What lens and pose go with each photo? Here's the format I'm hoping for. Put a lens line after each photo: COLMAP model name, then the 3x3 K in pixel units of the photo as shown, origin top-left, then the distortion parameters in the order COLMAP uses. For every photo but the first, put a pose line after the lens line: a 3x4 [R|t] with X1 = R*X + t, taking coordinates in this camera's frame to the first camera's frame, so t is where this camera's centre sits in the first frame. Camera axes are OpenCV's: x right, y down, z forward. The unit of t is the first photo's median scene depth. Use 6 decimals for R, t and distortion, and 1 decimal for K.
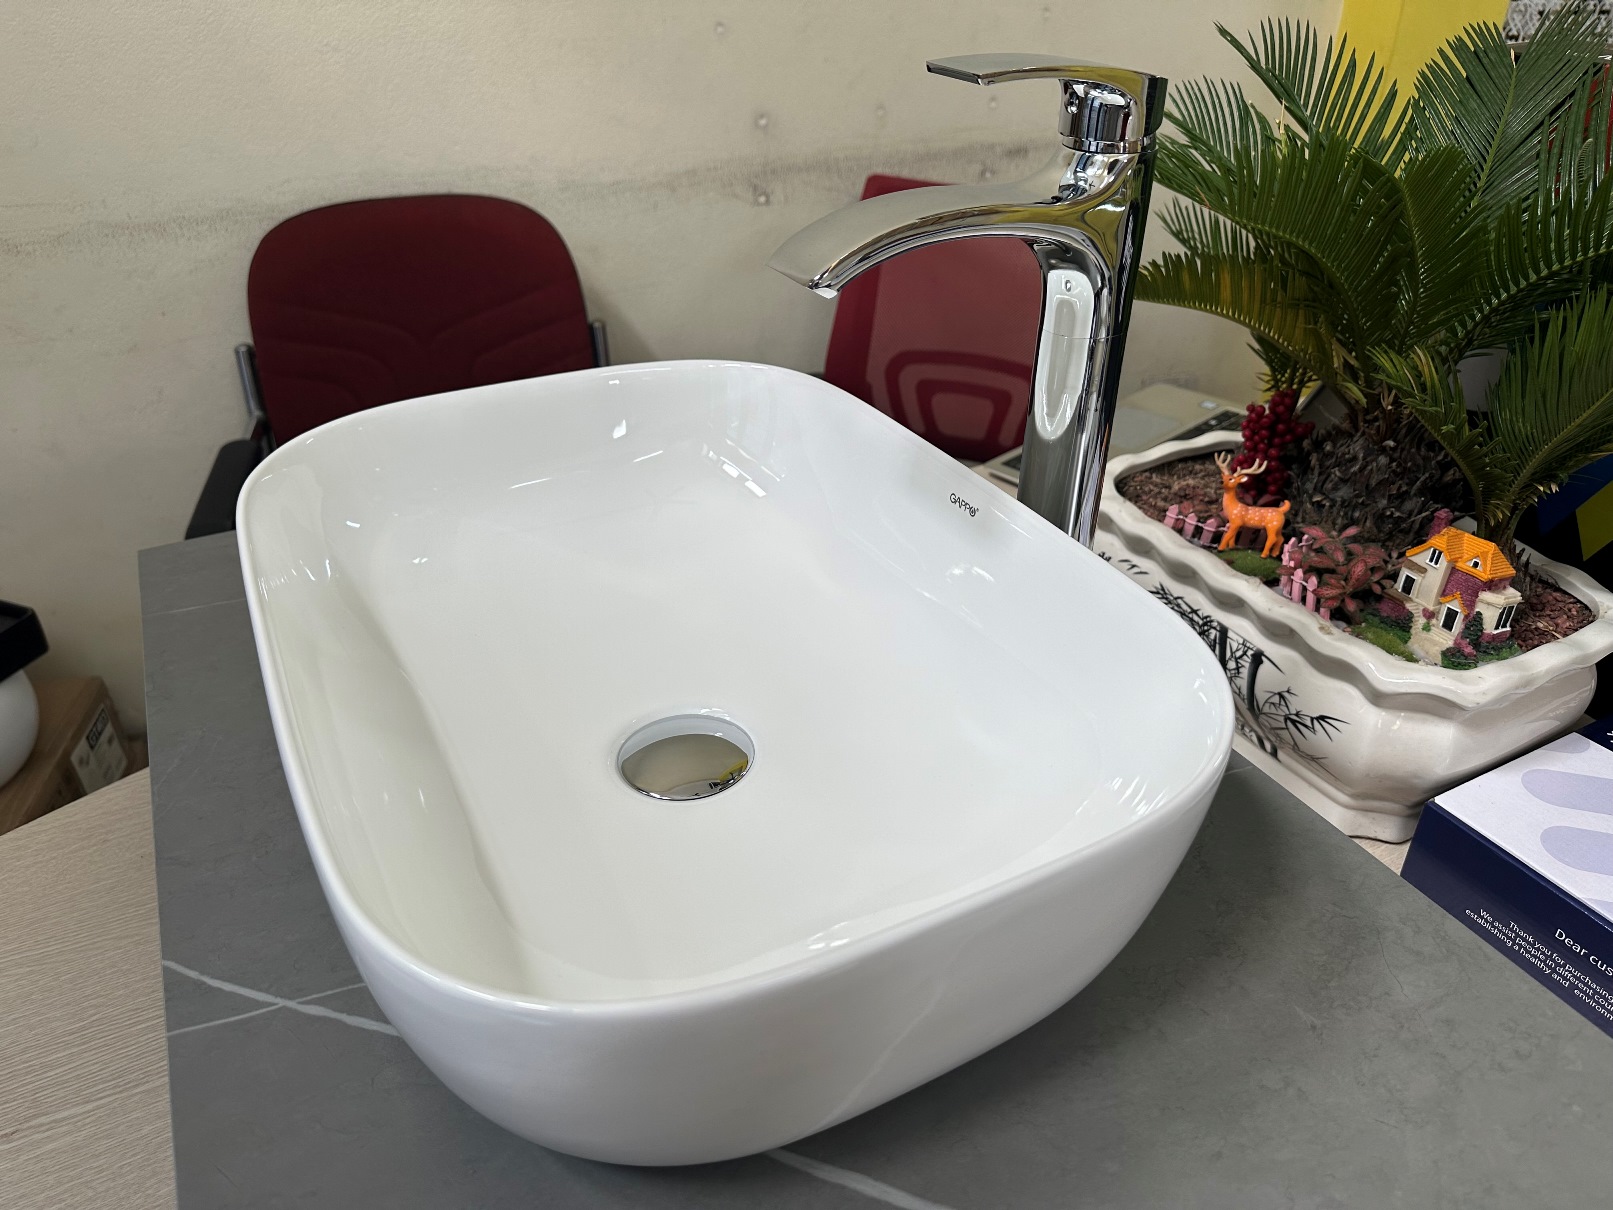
lens RADIAL K [[1179.6, 0, 772.0], [0, 1179.6, 615.9], [0, 0, 1]] dist [-0.003750, -0.009698]
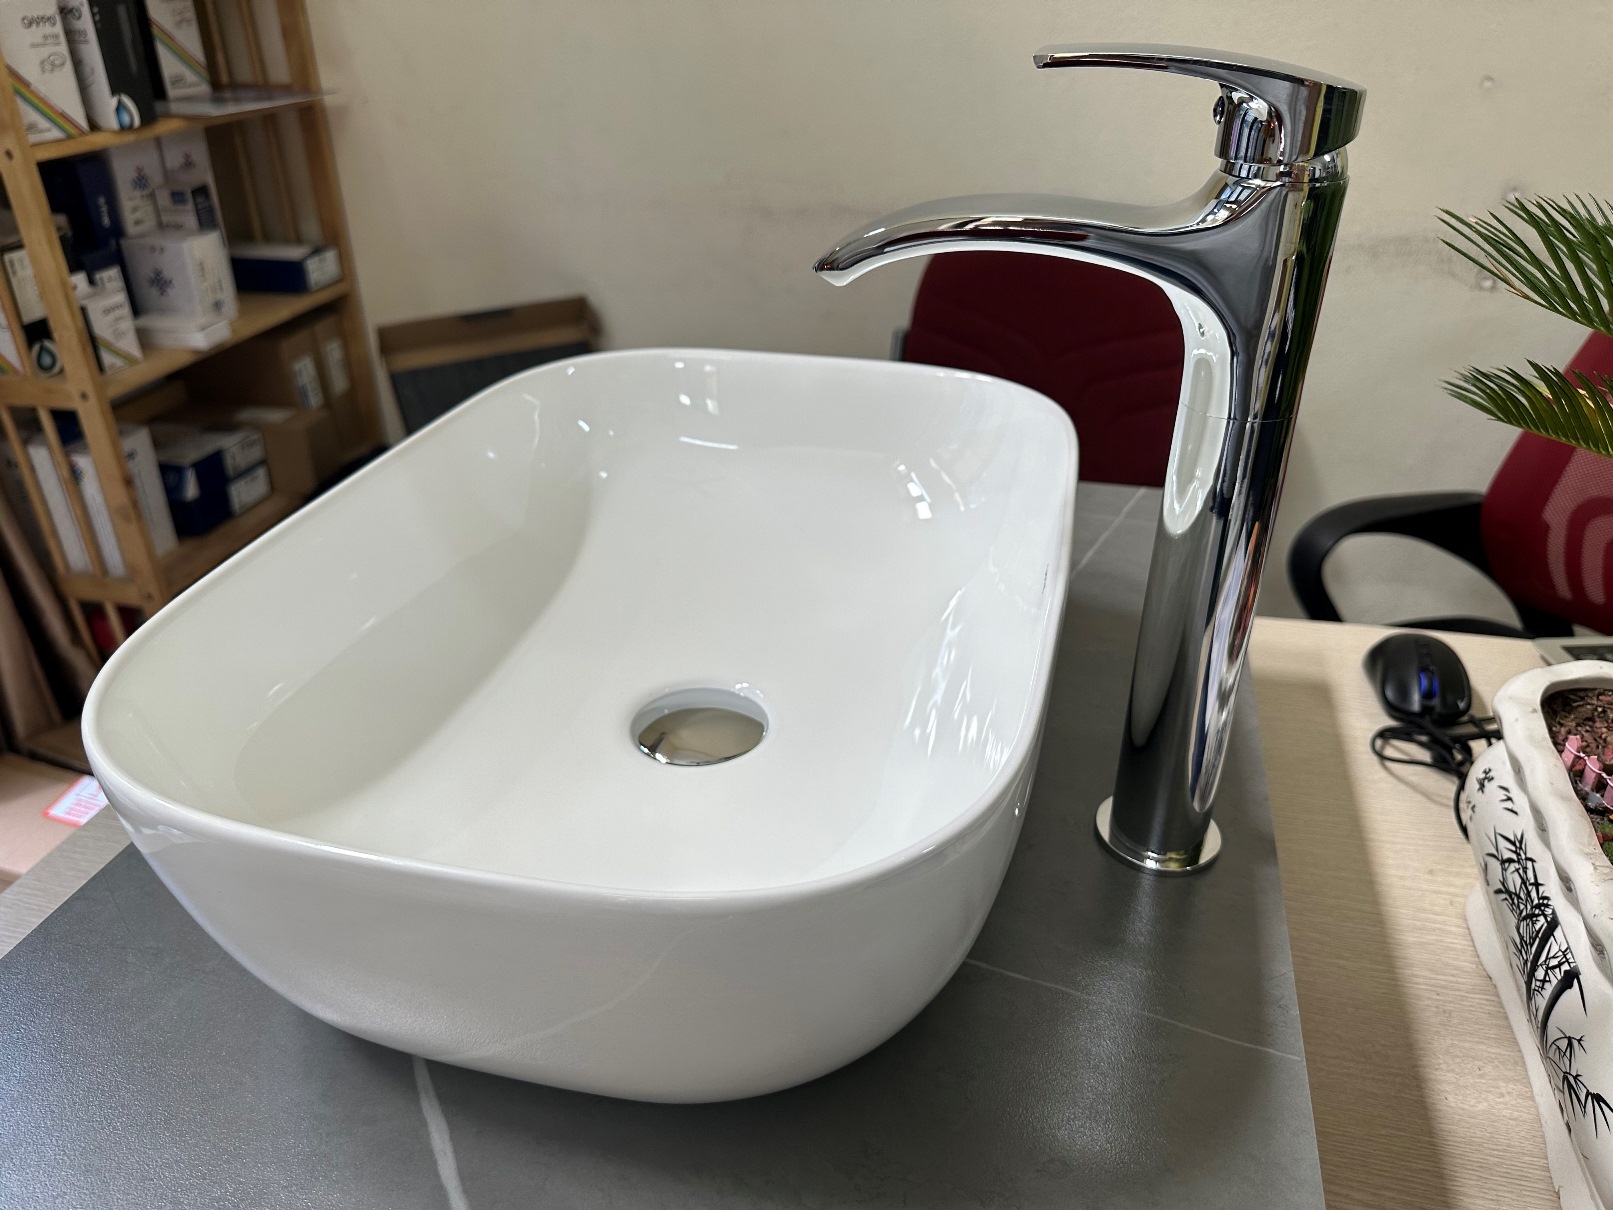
lens RADIAL K [[1179.6, 0, 854.4], [0, 1179.6, 645.3], [0, 0, 1]] dist [-0.003750, -0.009698]
pose [[0.748195, 0.330753, -0.575158, 0.436748], [-0.345280, 0.934350, 0.088154, -0.062242], [0.566556, 0.132634, 0.813279, 0.190607]]
